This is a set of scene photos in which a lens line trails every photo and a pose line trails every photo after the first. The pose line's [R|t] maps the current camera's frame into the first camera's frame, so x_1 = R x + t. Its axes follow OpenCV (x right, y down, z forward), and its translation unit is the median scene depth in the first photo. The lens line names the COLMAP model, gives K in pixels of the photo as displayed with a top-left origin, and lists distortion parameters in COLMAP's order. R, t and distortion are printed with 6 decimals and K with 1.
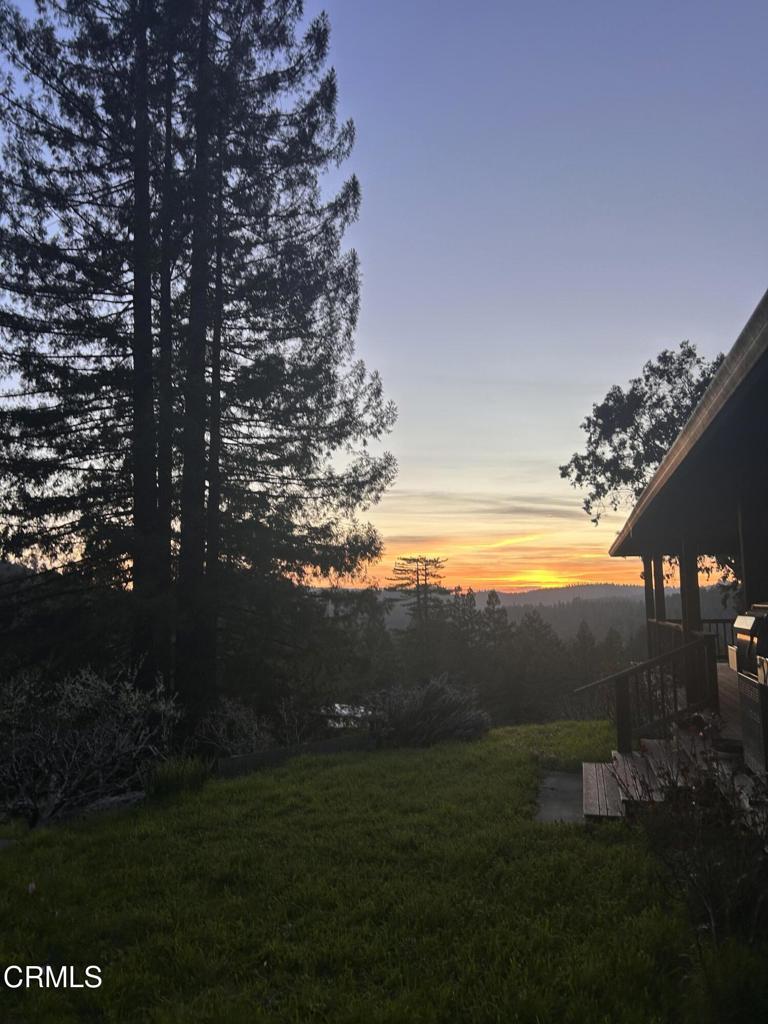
lens RADIAL K [[771.1, 0, 384.6], [0, 771.1, 511.3], [0, 0, 1]] dist [-0.012211, -0.002854]
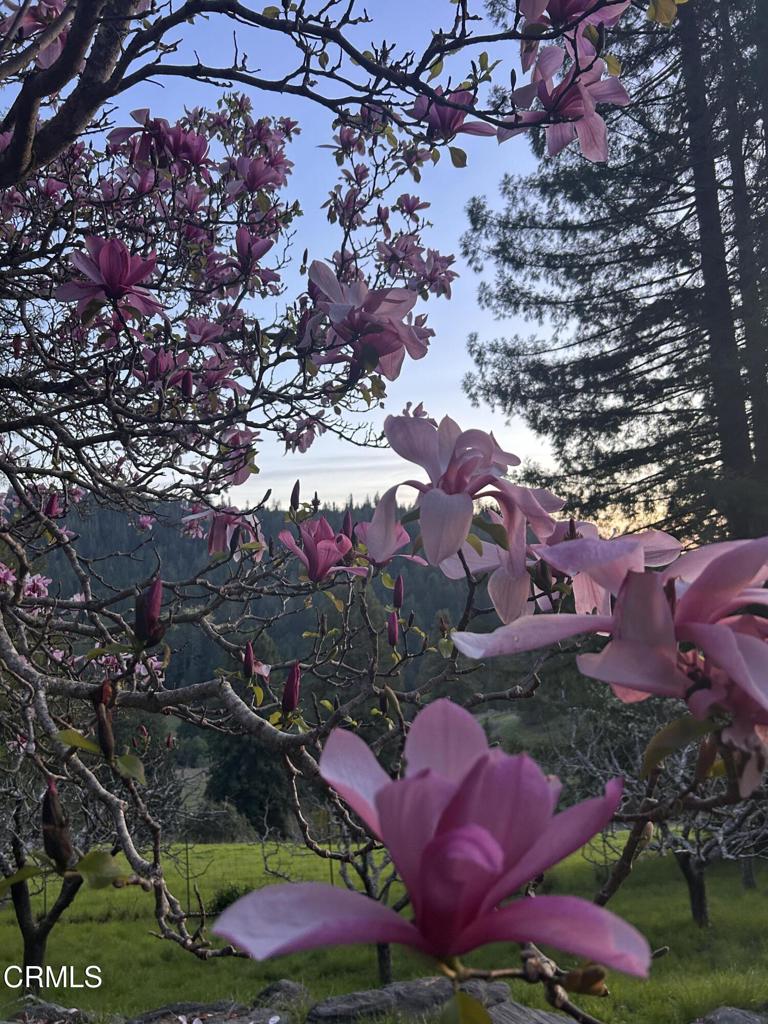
lens RADIAL K [[771.1, 0, 383.9], [0, 771.1, 511.9], [0, 0, 1]] dist [-0.012211, -0.002854]
pose [[0.777679, -0.068111, -0.624961, -0.097980], [0.097624, 0.995138, 0.013025, 0.013386], [0.621036, -0.071141, 0.780547, 0.129901]]
